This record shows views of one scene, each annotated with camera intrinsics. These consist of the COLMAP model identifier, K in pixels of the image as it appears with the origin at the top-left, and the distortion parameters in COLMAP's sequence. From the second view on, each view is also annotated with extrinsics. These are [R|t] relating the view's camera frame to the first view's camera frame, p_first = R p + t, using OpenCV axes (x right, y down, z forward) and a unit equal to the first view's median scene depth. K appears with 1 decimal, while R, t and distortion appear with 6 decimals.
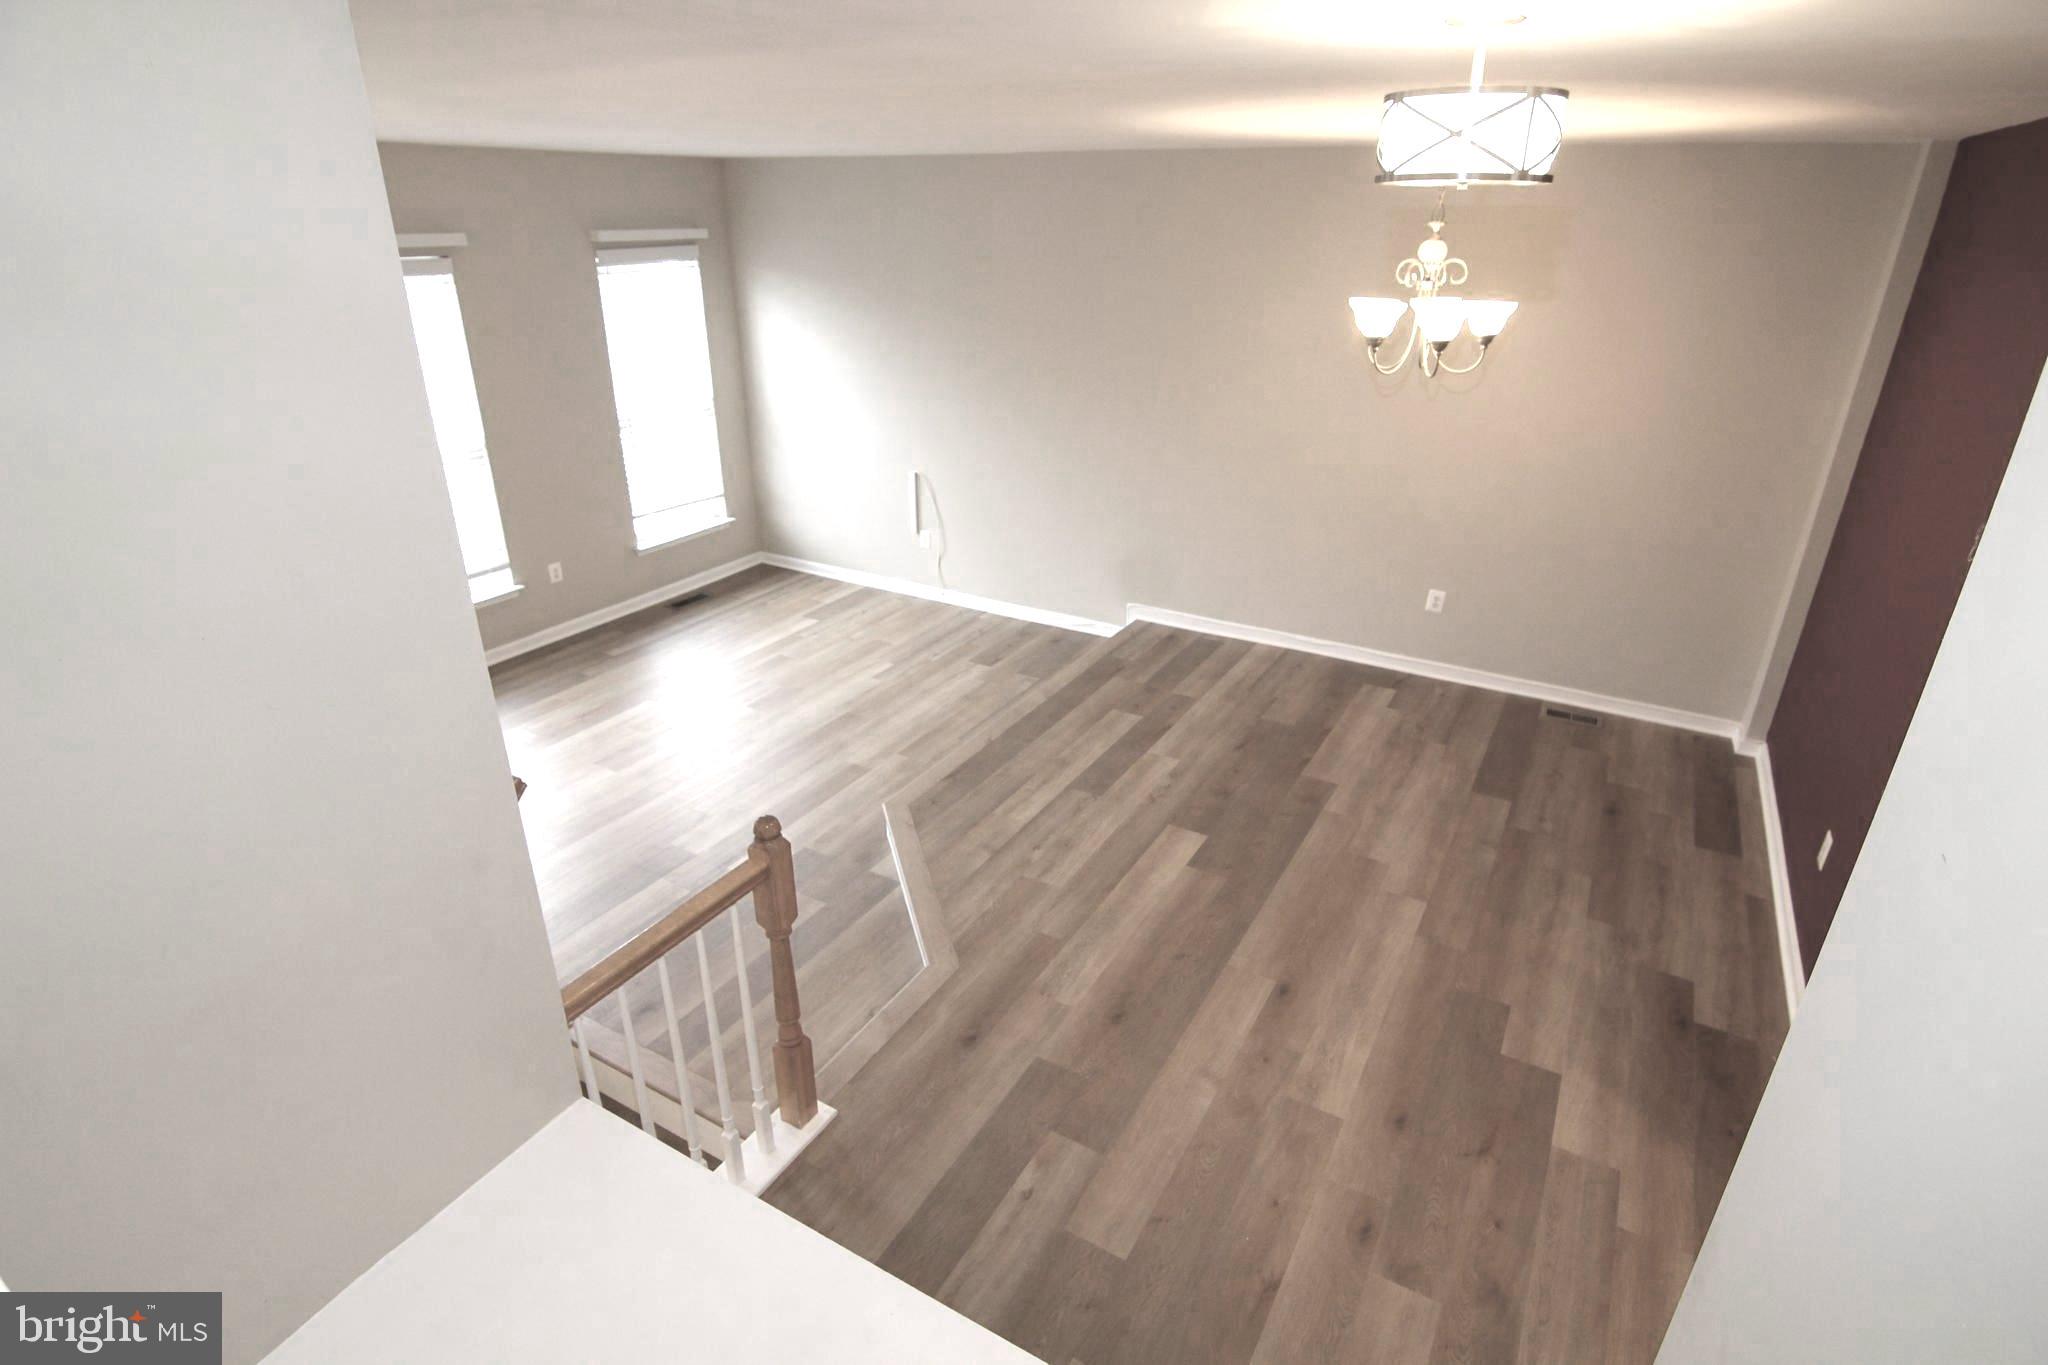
lens RADIAL K [[1039.8, 0, 1028.8], [0, 1039.8, 678.2], [0, 0, 1]] dist [-0.003069, -0.017033]
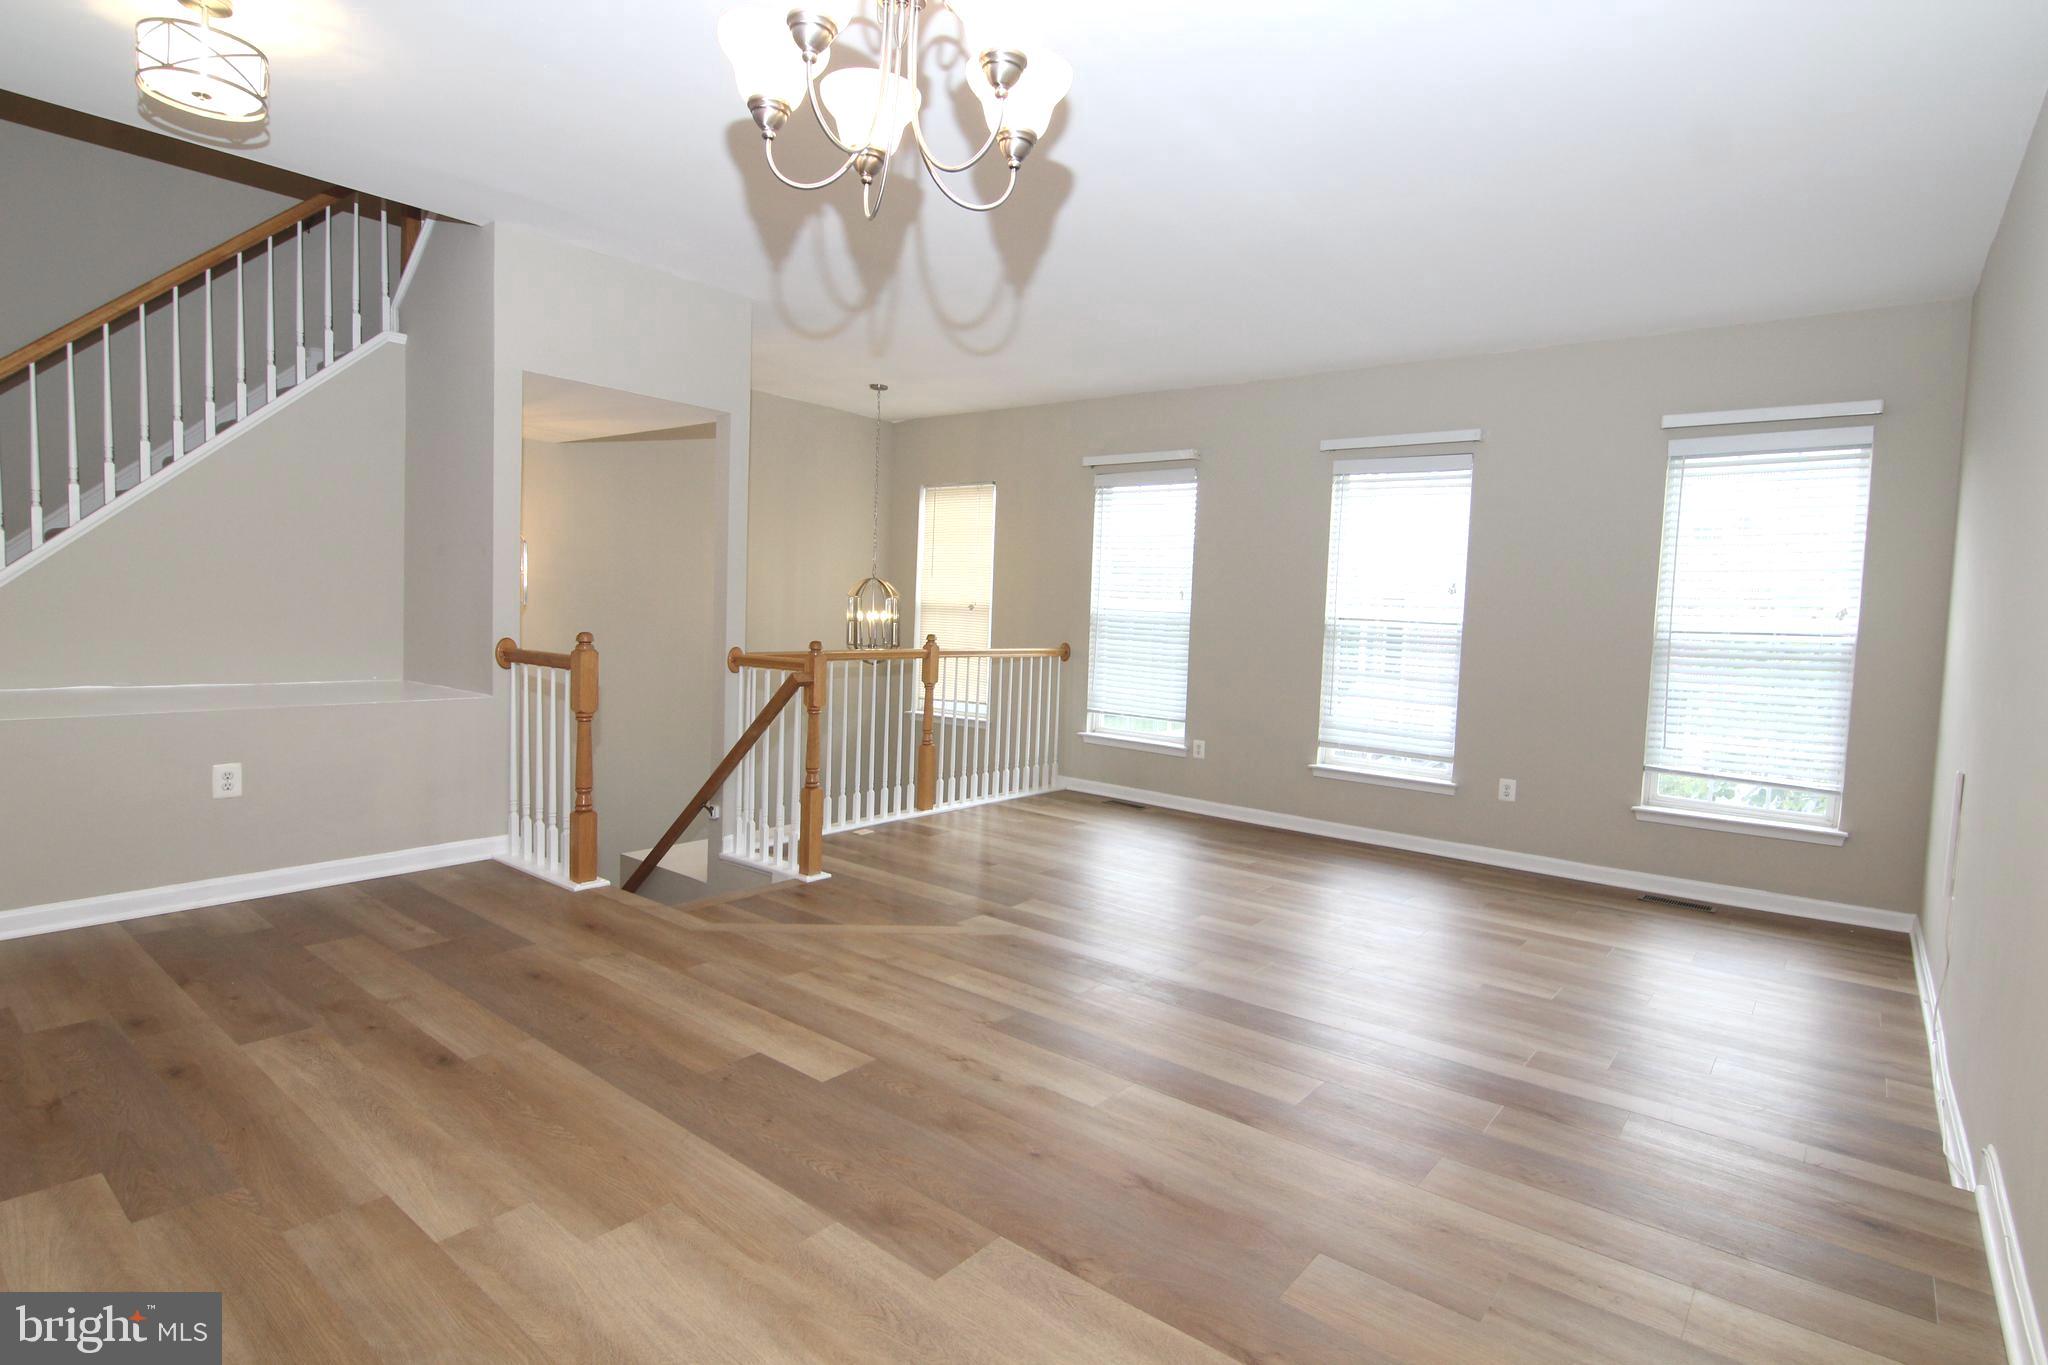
lens RADIAL K [[1040.5, 0, 1026.9], [0, 1040.5, 681.2], [0, 0, 1]] dist [-0.002680, -0.013760]
pose [[-0.154165, 0.054964, -0.986515, 0.555680], [-0.437426, 0.891476, 0.118026, -0.129618], [0.885941, 0.449723, -0.113392, 0.825262]]
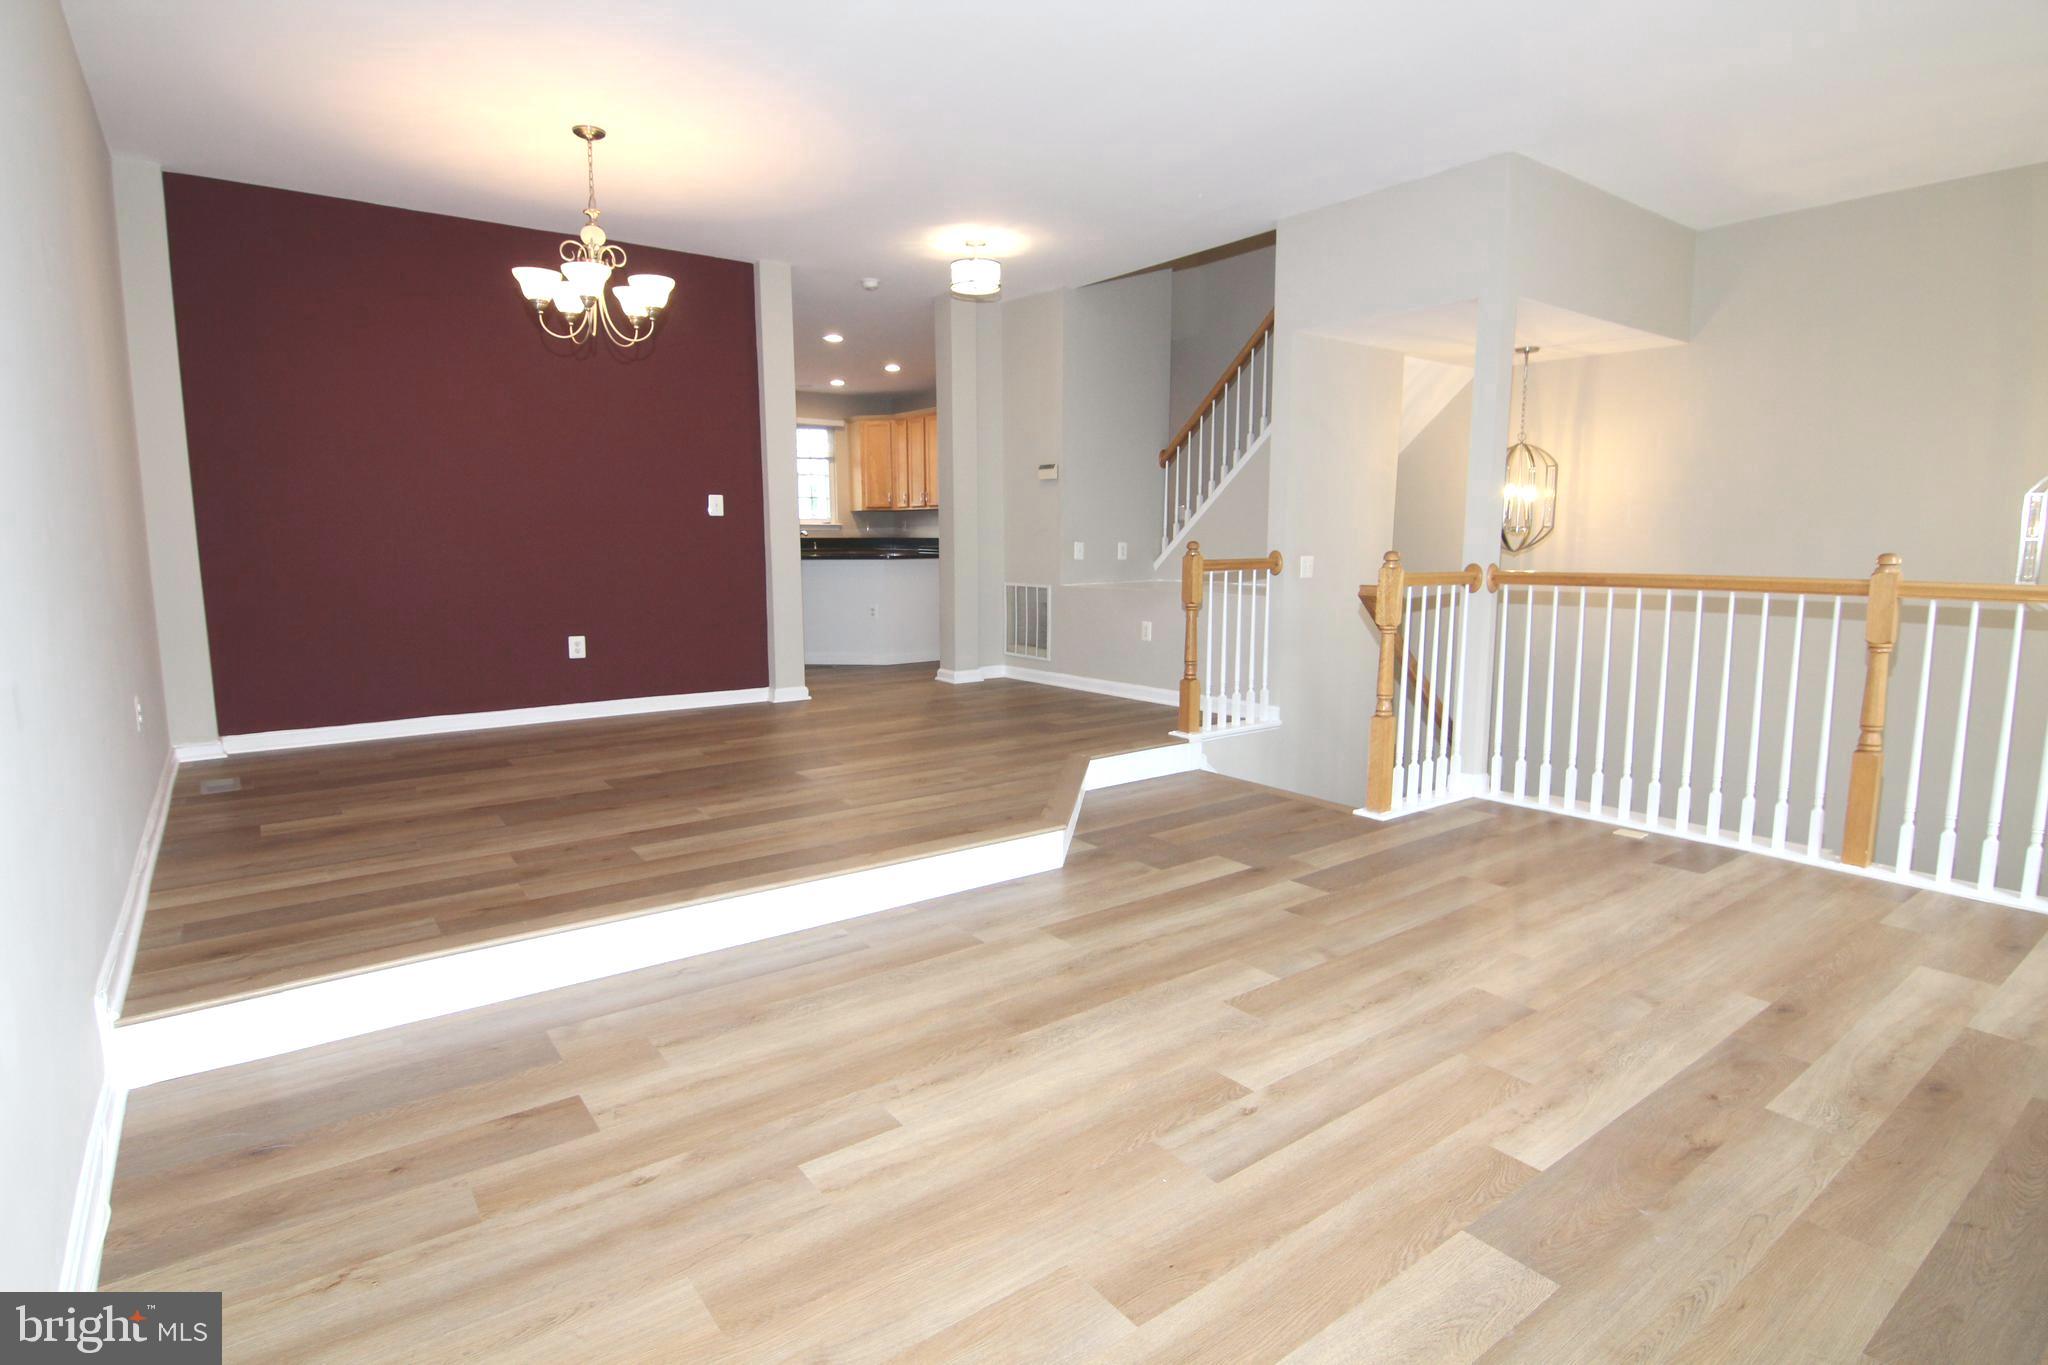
lens RADIAL K [[1038.5, 0, 1016.2], [0, 1038.5, 681.1], [0, 0, 1]] dist [-0.004664, -0.012722]
pose [[-0.916809, -0.063802, 0.394197, -0.347928], [0.155277, 0.852507, 0.499119, -0.326138], [-0.367900, 0.518807, -0.771679, 1.305150]]
